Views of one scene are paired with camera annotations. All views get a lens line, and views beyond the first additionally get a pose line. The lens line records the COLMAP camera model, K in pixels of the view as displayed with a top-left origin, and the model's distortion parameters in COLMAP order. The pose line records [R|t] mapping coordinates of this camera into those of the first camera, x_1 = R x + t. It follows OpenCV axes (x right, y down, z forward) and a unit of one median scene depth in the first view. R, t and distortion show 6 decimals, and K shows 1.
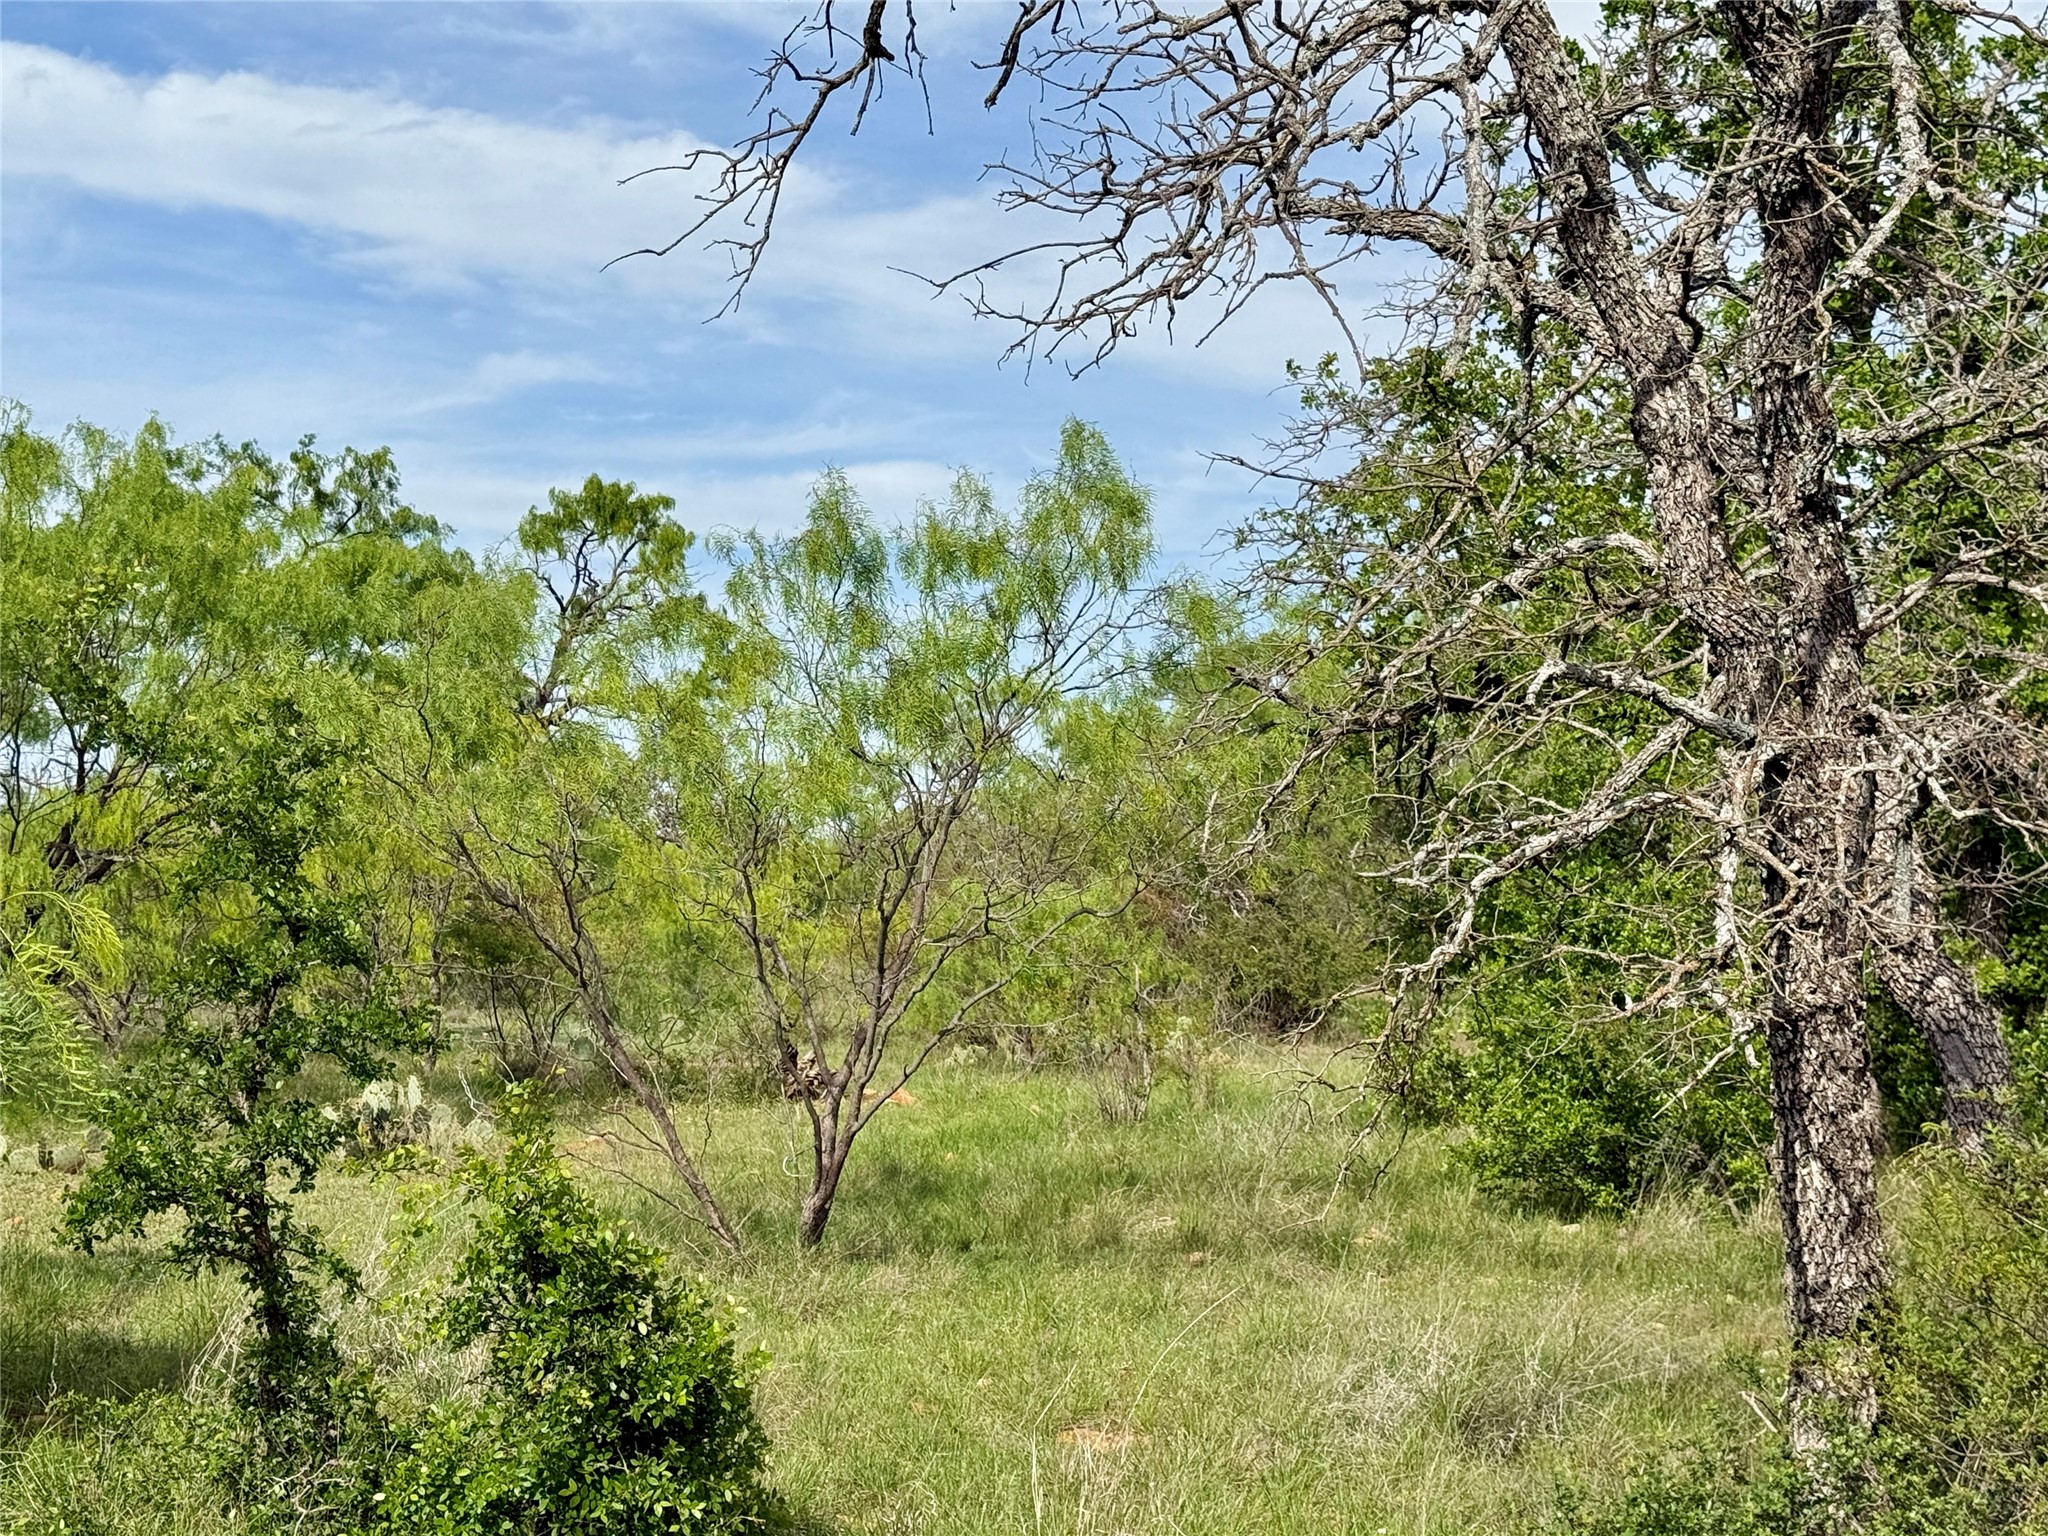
lens RADIAL K [[3209.1, 0, 1024.0], [0, 3209.1, 768.0], [0, 0, 1]] dist [0.453607, -0.020991]
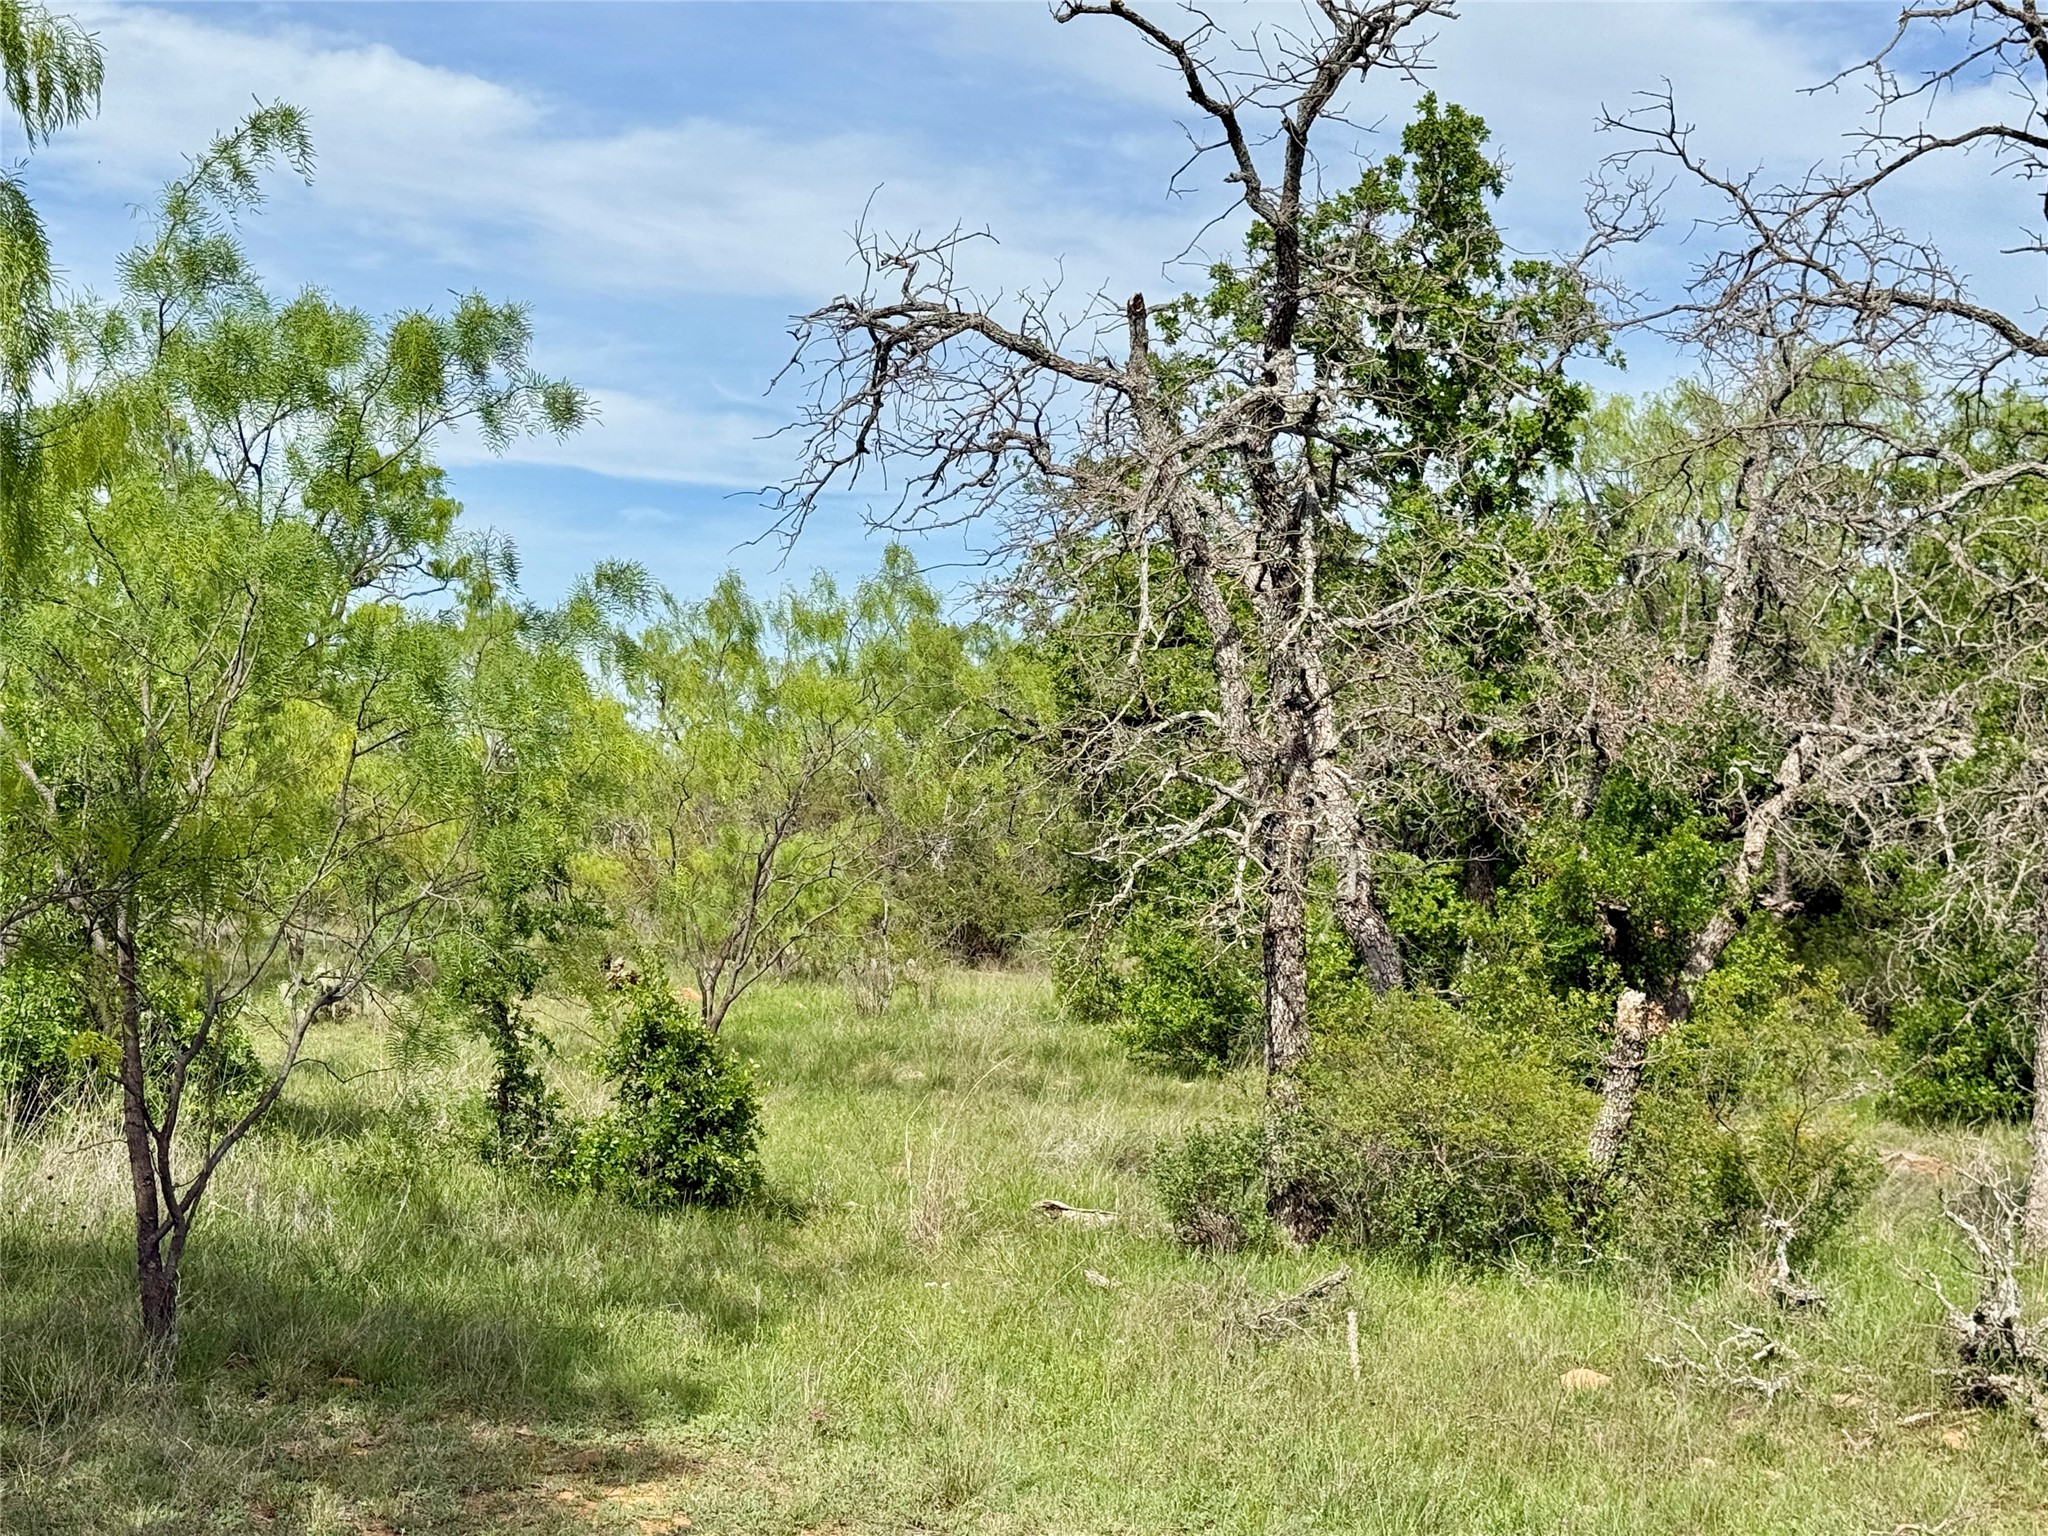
lens RADIAL K [[3222.9, 0, 939.2], [0, 3222.9, 799.4], [0, 0, 1]] dist [1.559237, 0.002313]
pose [[0.996317, 0.037813, 0.076962, -0.131474], [-0.040067, 0.998806, 0.027949, -0.053044], [-0.075813, -0.030930, 0.996642, -0.949615]]
